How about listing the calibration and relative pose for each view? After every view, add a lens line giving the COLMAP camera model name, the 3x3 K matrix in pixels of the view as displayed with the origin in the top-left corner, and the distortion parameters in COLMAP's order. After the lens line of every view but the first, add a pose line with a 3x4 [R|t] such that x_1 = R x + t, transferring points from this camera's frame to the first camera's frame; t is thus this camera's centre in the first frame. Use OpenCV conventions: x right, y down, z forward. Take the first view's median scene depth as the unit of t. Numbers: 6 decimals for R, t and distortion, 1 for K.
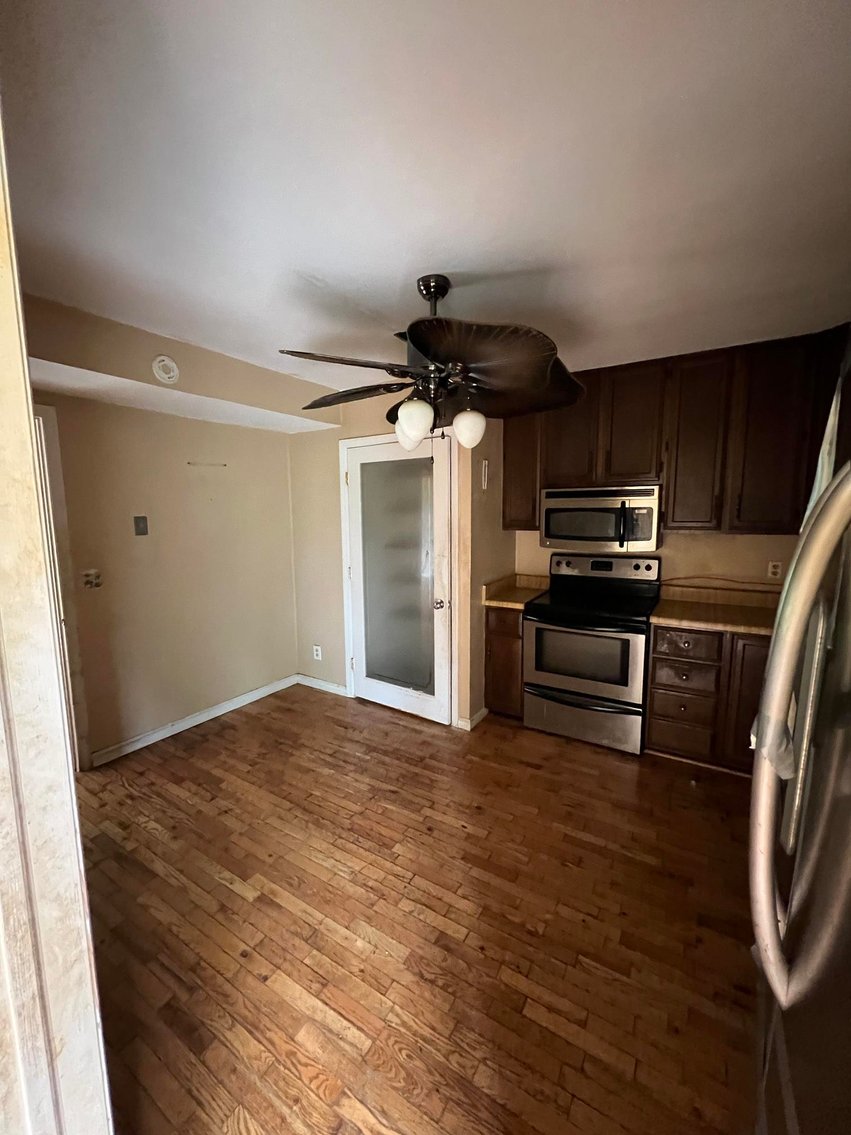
lens RADIAL K [[455.6, 0, 423.7], [0, 455.6, 567.5], [0, 0, 1]] dist [0.001808, 0.000782]
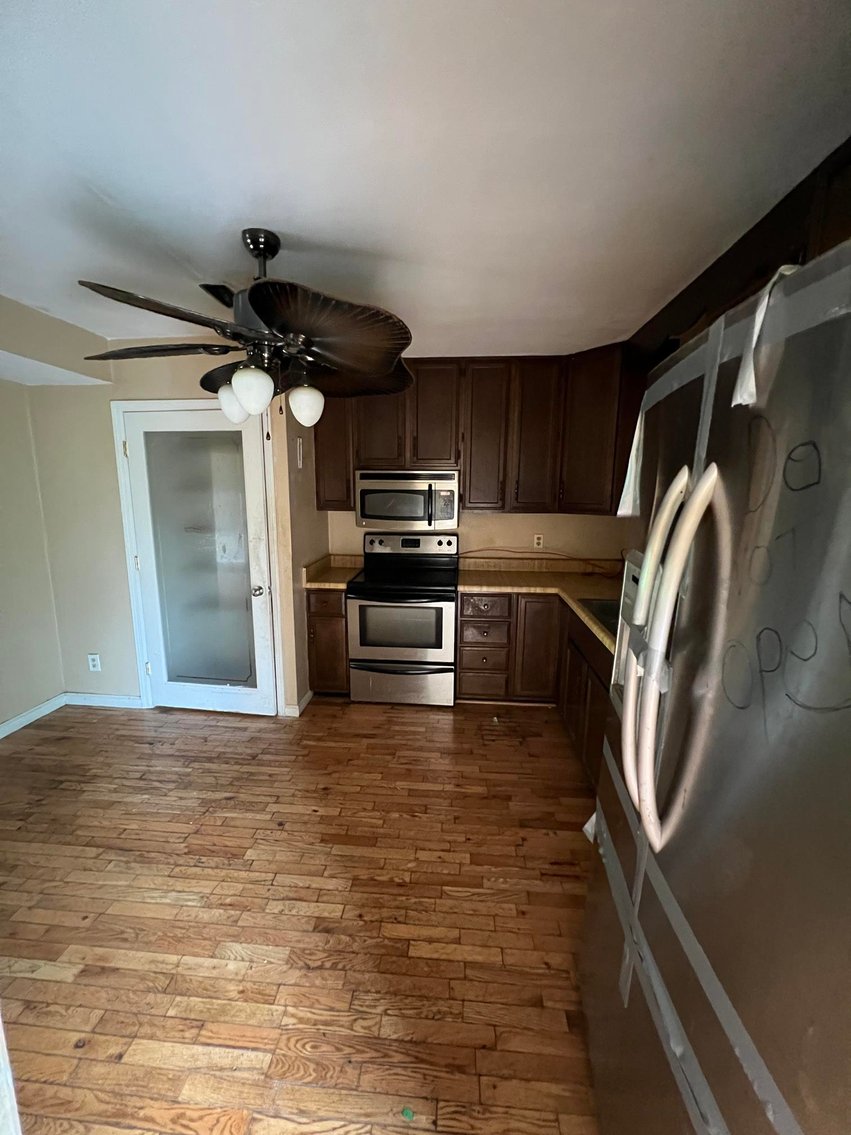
lens RADIAL K [[453.6, 0, 421.1], [0, 453.6, 566.5], [0, 0, 1]] dist [-0.001063, 0.000691]
pose [[0.890607, -0.061620, 0.450580, -0.104810], [0.042142, 0.997697, 0.053146, -0.006133], [-0.452817, -0.028344, 0.891153, 0.025081]]
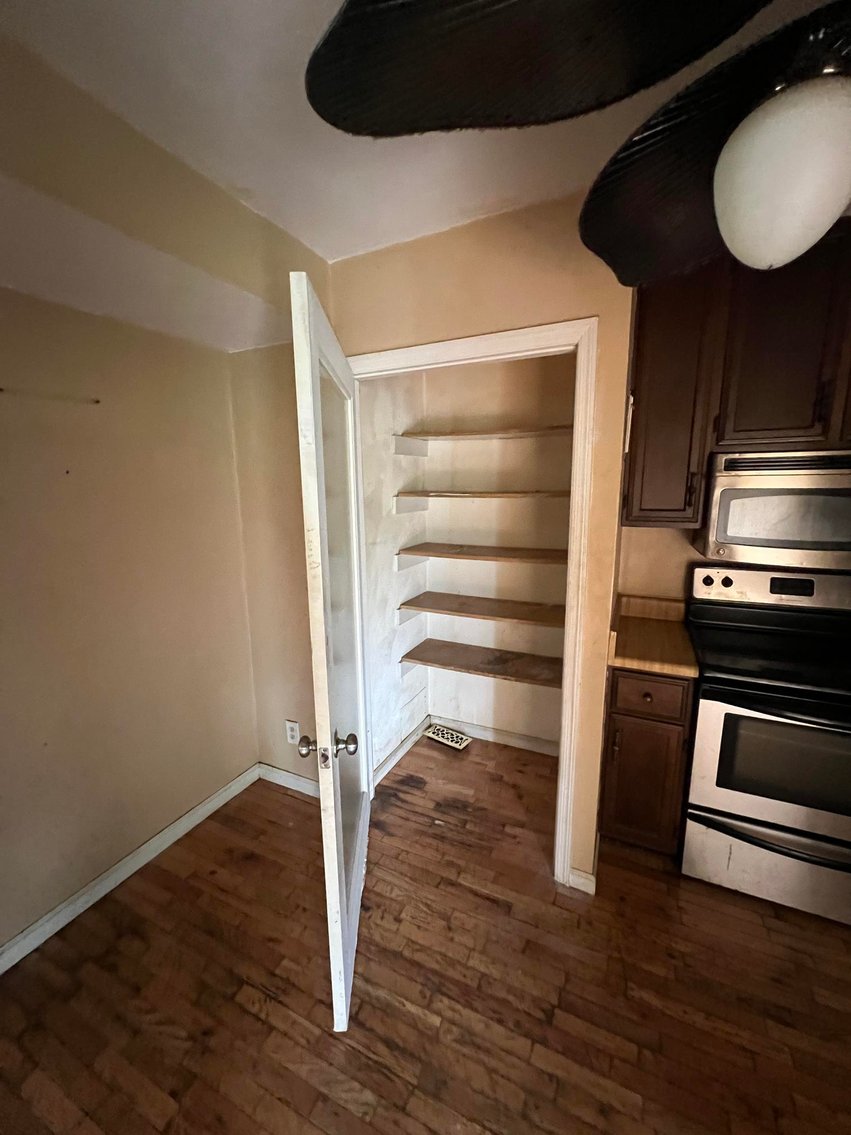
lens RADIAL K [[455.6, 0, 419.9], [0, 455.6, 564.7], [0, 0, 1]] dist [0.001808, 0.000782]
pose [[0.993351, -0.022255, 0.112955, -0.203609], [0.016644, 0.998592, 0.050374, -0.092331], [-0.113917, -0.048159, 0.992322, 0.620574]]
